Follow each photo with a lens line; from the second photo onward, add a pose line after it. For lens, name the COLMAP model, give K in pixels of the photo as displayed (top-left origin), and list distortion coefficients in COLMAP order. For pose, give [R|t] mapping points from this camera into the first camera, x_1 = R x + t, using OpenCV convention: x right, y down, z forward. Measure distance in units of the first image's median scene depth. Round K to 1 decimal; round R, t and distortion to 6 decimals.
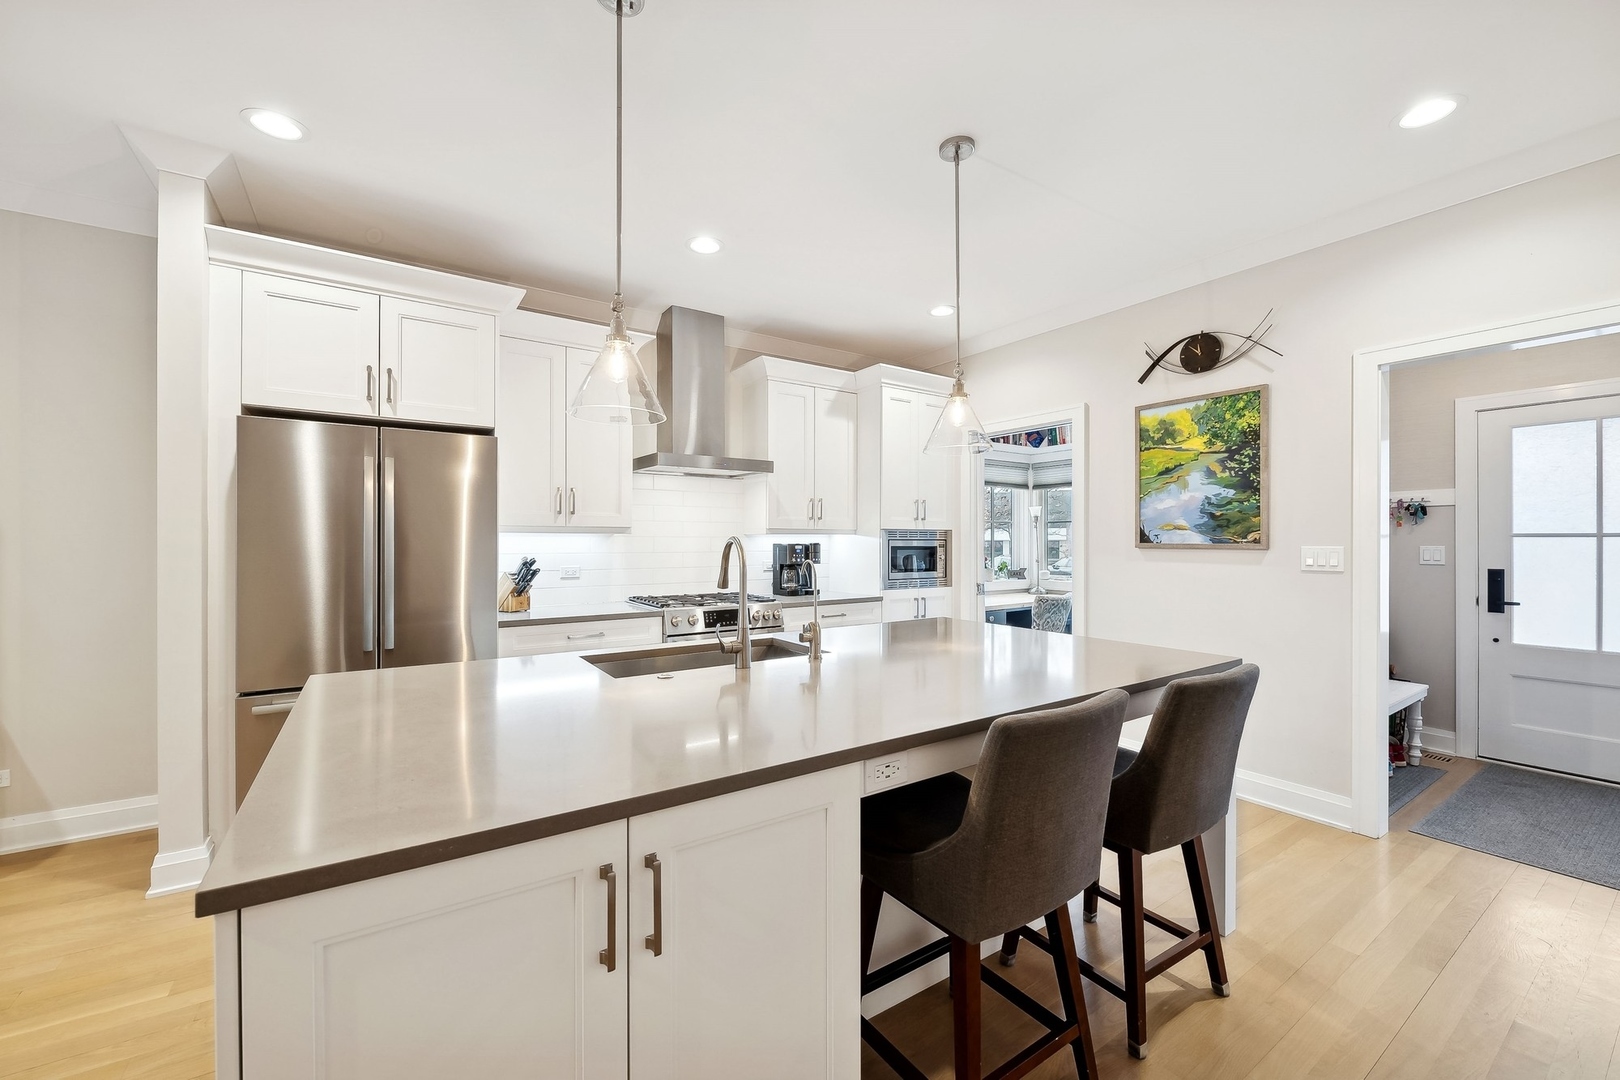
lens RADIAL K [[649.7, 0, 799.7], [0, 649.7, 544.0], [0, 0, 1]] dist [0.002798, -0.003807]
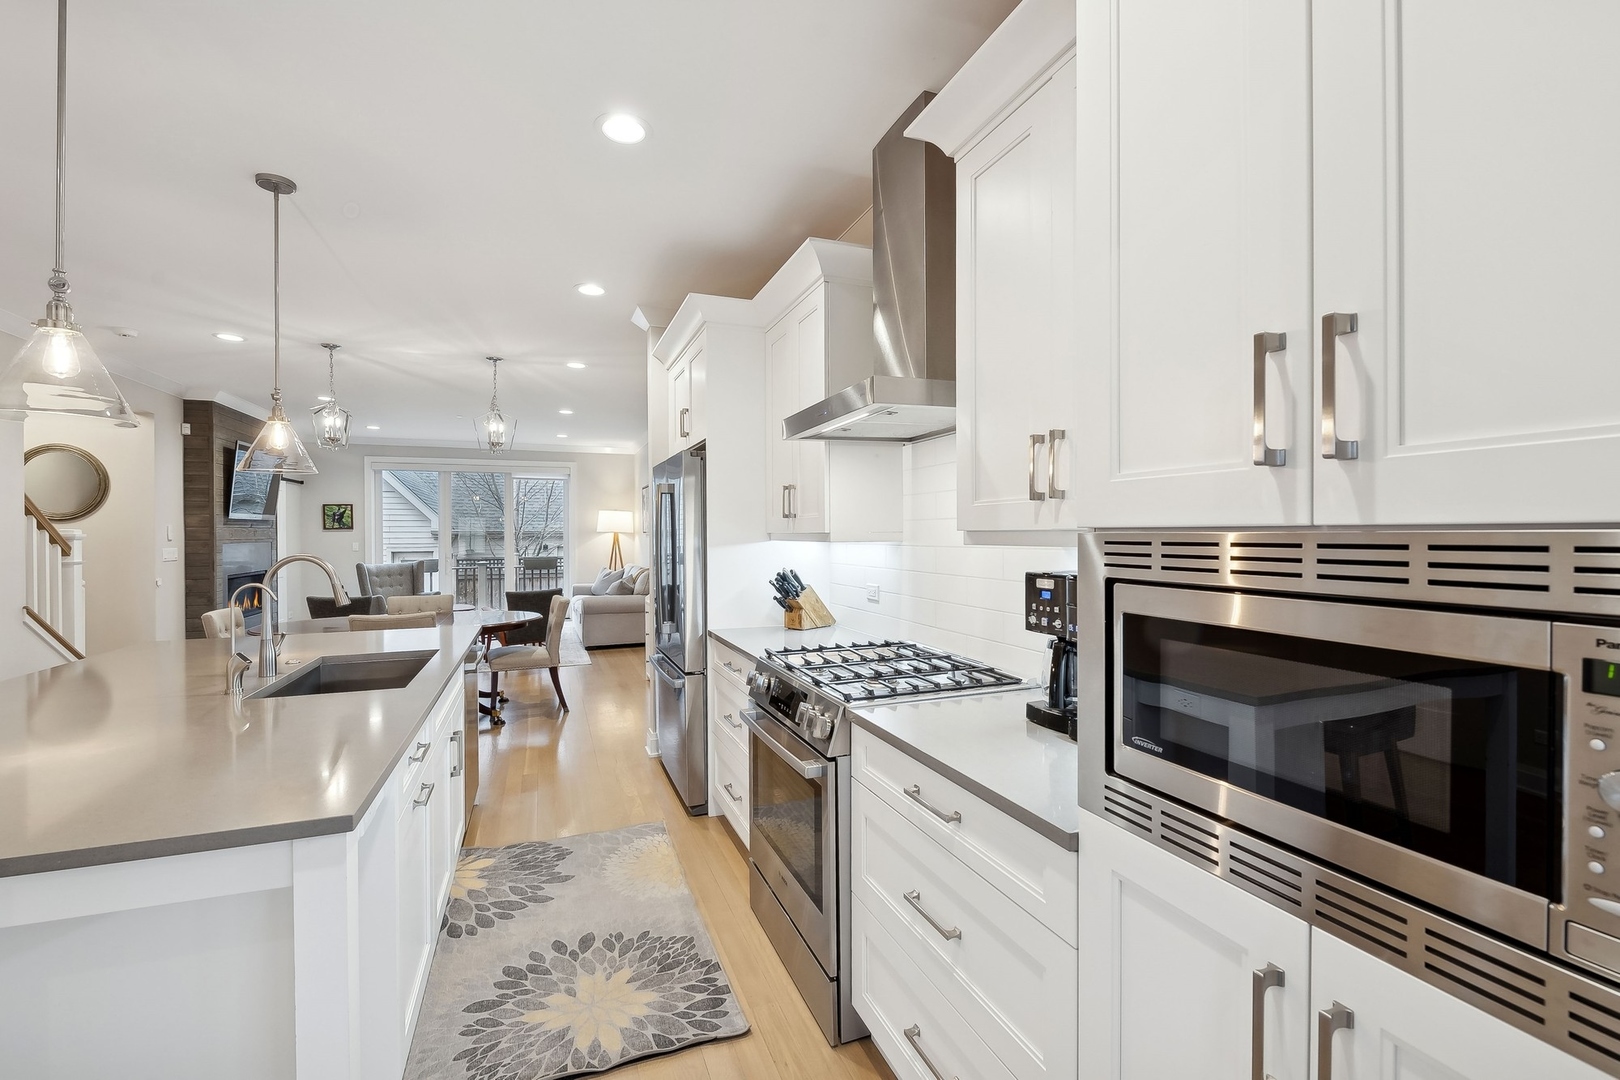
lens RADIAL K [[691.4, 0, 812.0], [0, 691.4, 536.0], [0, 0, 1]] dist [-0.003589, -0.001862]
pose [[-0.212978, 0.006202, -0.977037, 0.491792], [0.004399, 0.999976, 0.005388, -0.029426], [0.977047, -0.003151, -0.213001, 1.253114]]
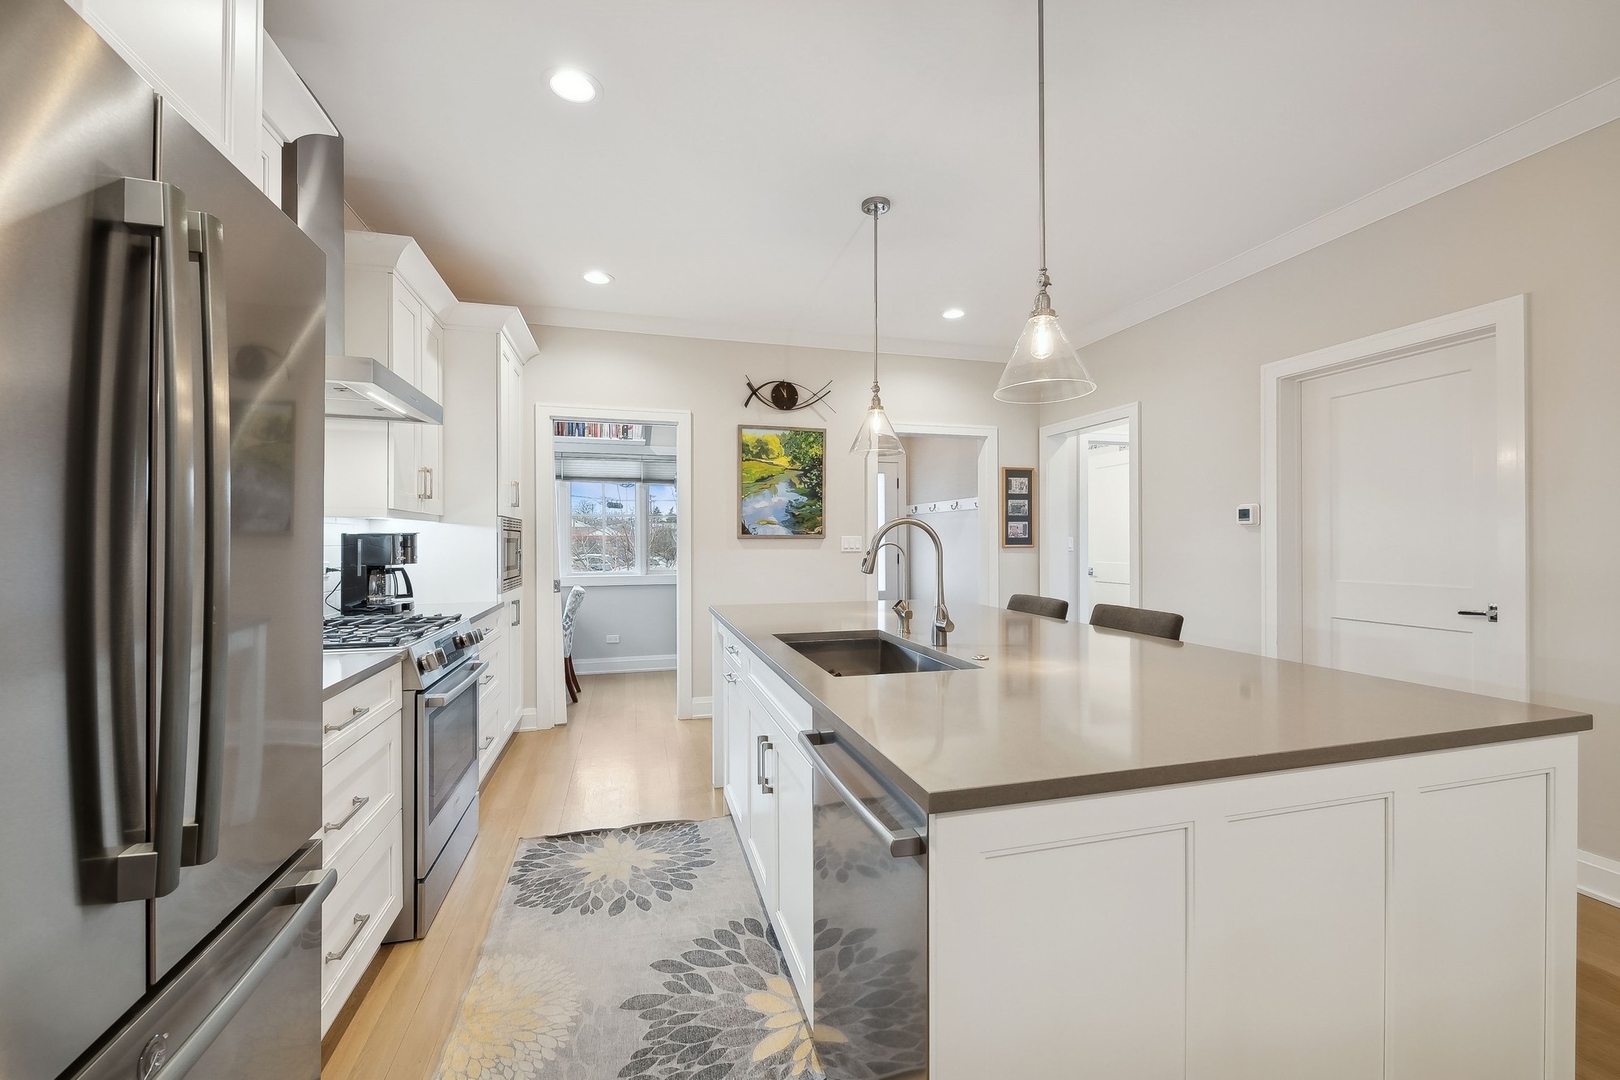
lens RADIAL K [[649.7, 0, 817.5], [0, 649.7, 538.0], [0, 0, 1]] dist [0.002798, -0.003807]
pose [[0.304267, 0.002198, 0.952584, -0.657051], [0.005301, 0.999978, -0.004001, 0.011526], [-0.952572, 0.006266, 0.304248, 0.515549]]
